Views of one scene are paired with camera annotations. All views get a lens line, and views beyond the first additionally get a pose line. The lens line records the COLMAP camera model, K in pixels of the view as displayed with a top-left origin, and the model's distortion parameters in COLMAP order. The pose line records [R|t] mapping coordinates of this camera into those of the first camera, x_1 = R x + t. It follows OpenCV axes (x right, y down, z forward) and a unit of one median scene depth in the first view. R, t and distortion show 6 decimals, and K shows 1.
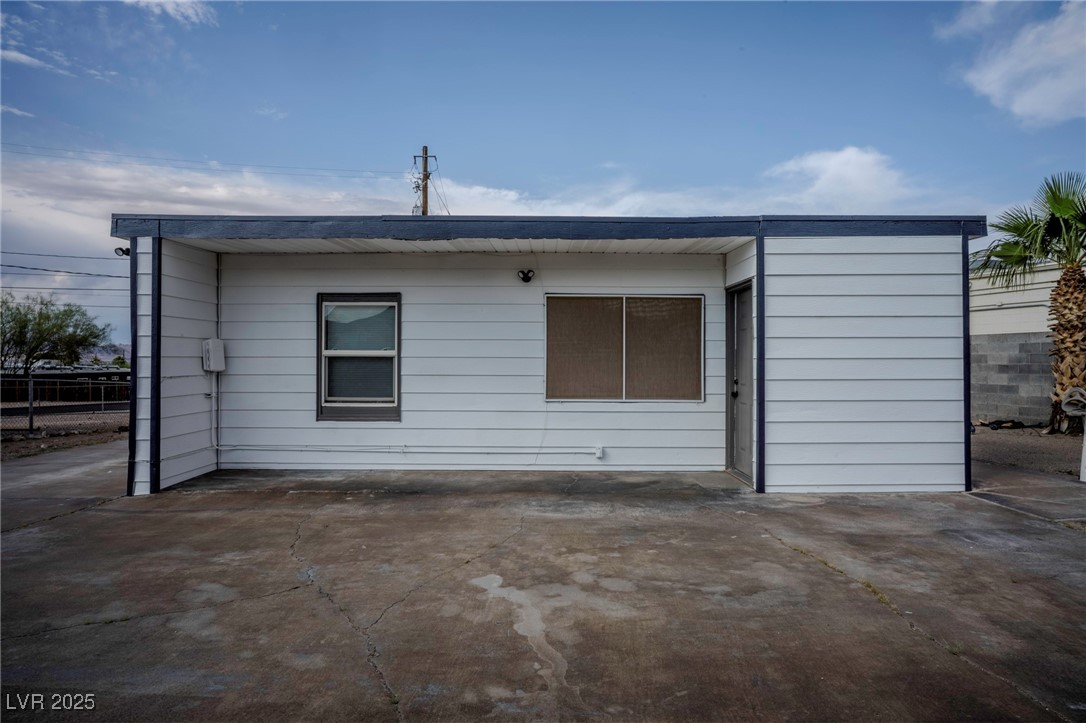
lens RADIAL K [[615.1, 0, 547.2], [0, 615.1, 358.3], [0, 0, 1]] dist [-0.020852, -0.000152]
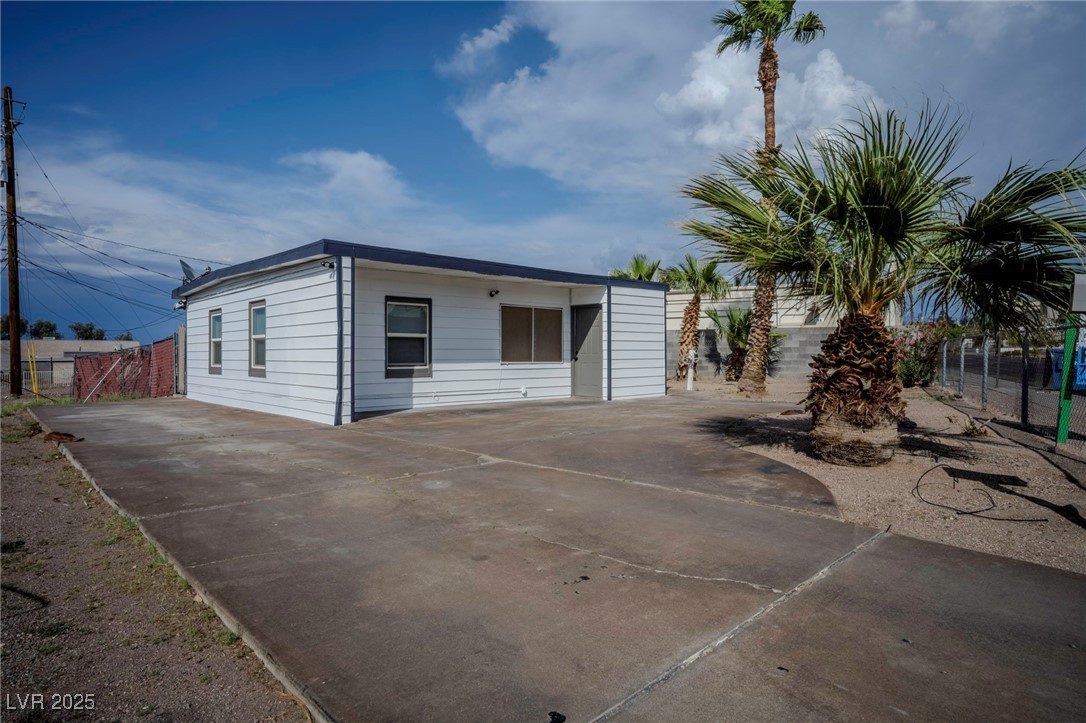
lens RADIAL K [[615.1, 0, 546.8], [0, 615.1, 373.1], [0, 0, 1]] dist [-0.020852, -0.000152]
pose [[0.731547, -0.024680, 0.681344, -1.126373], [0.001024, 0.999383, 0.035101, 0.033842], [-0.681790, -0.024980, 0.731122, -0.407619]]
